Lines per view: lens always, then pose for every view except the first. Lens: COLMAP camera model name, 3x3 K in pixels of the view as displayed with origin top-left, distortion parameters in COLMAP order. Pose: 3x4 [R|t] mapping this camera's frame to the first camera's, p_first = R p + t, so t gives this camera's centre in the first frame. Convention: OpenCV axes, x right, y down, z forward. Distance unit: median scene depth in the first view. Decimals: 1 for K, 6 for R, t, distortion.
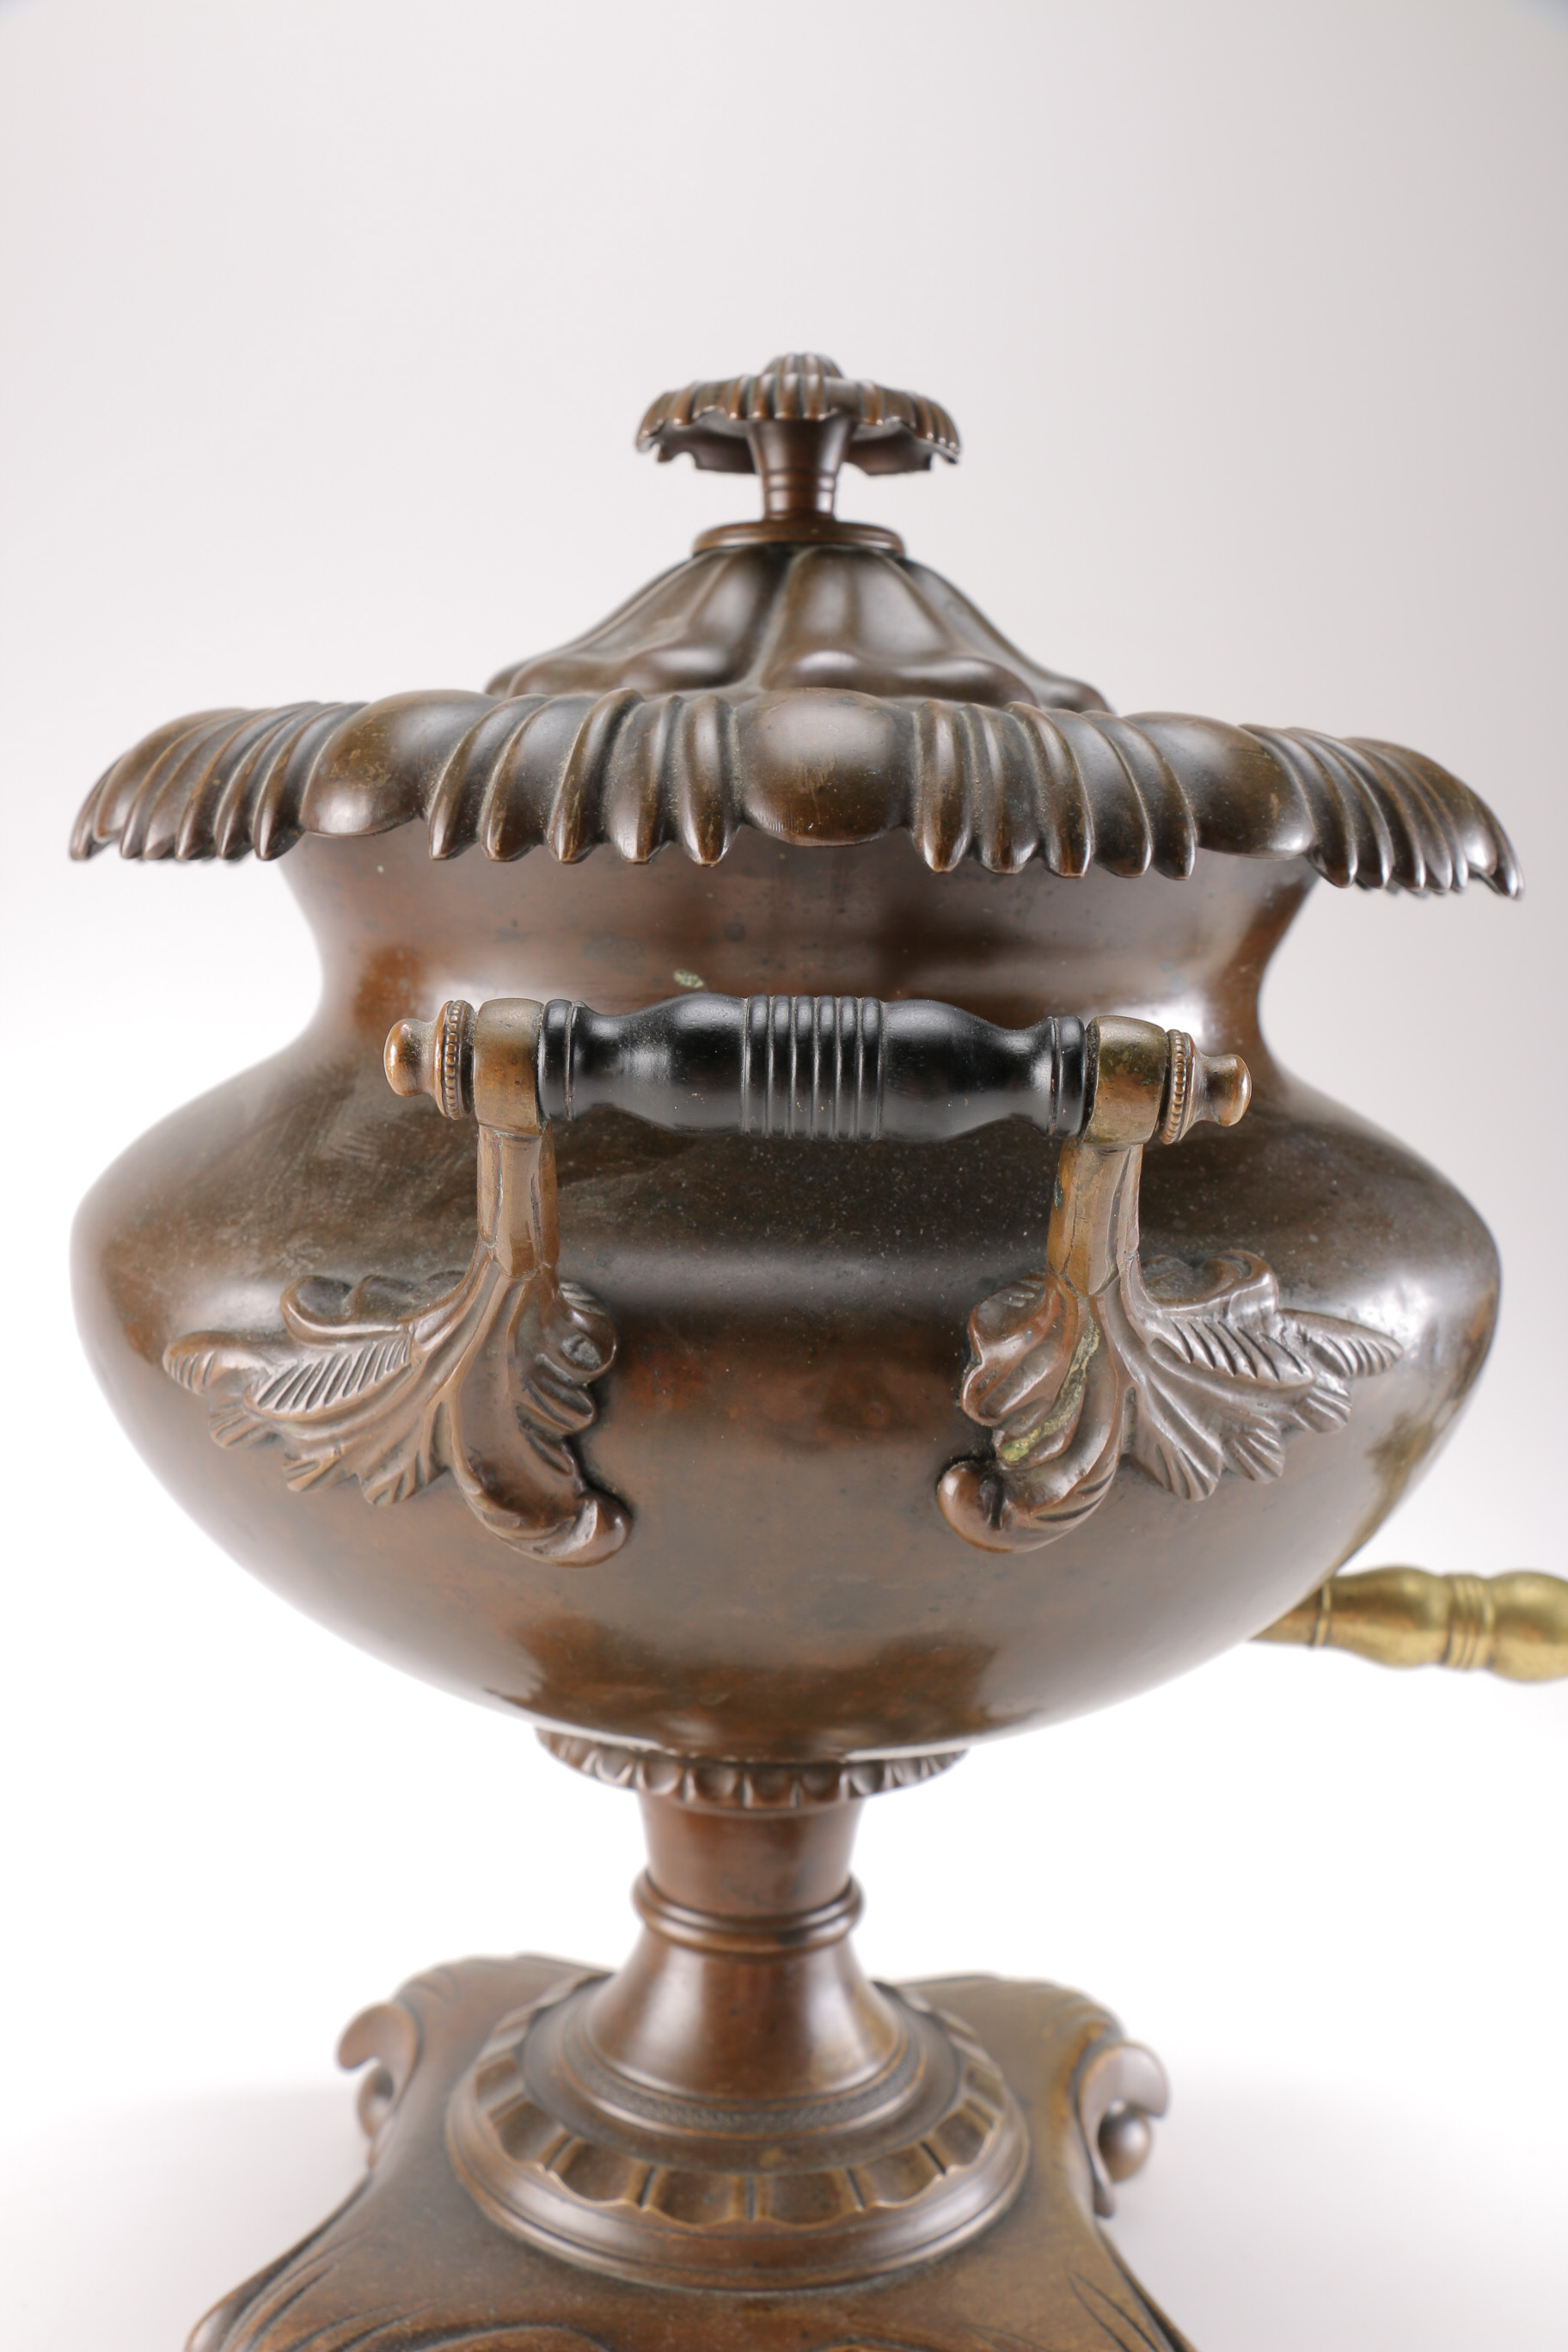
lens RADIAL K [[2220.7, 0, 779.2], [0, 2220.7, 1177.8], [0, 0, 1]] dist [-0.123099, -0.001794]
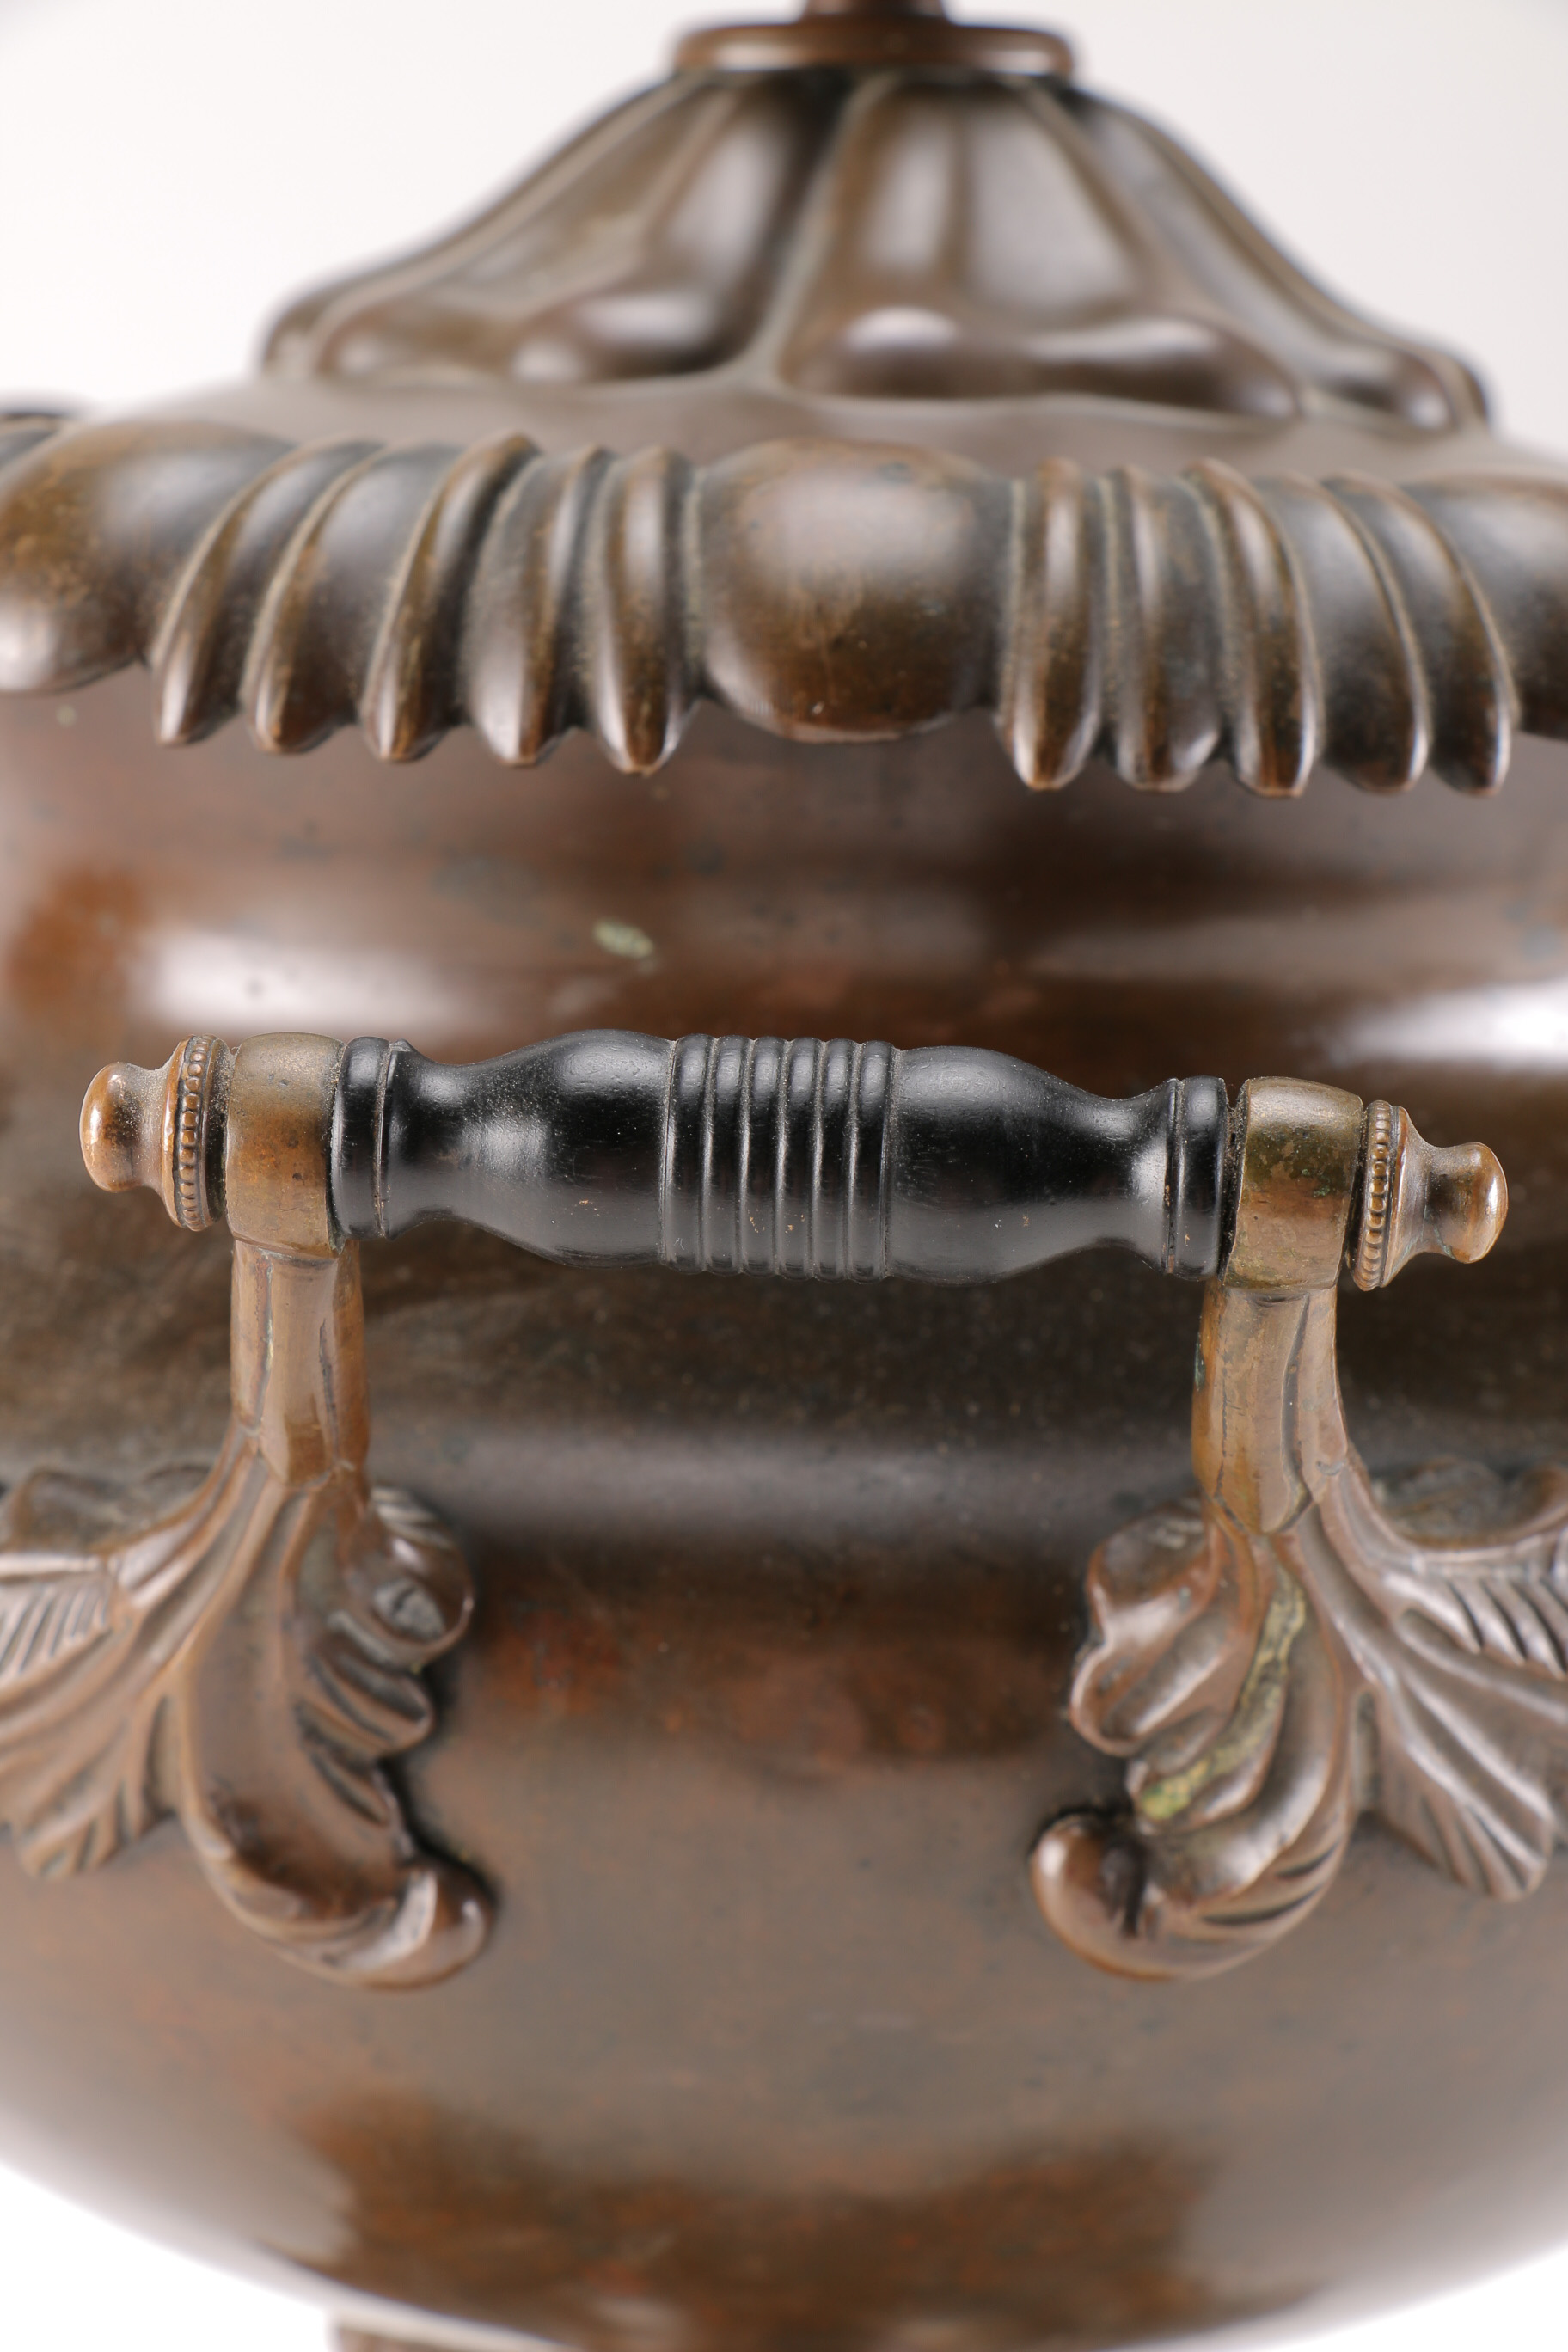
lens RADIAL K [[5573.8, 0, 784.8], [0, 5573.8, 1172.4], [0, 0, 1]] dist [0.060677, 0.077622]
pose [[0.998985, 0.015575, -0.042277, 0.067138], [-0.015373, 0.999869, 0.005096, -0.043932], [0.042351, -0.004441, 0.999093, -0.439467]]
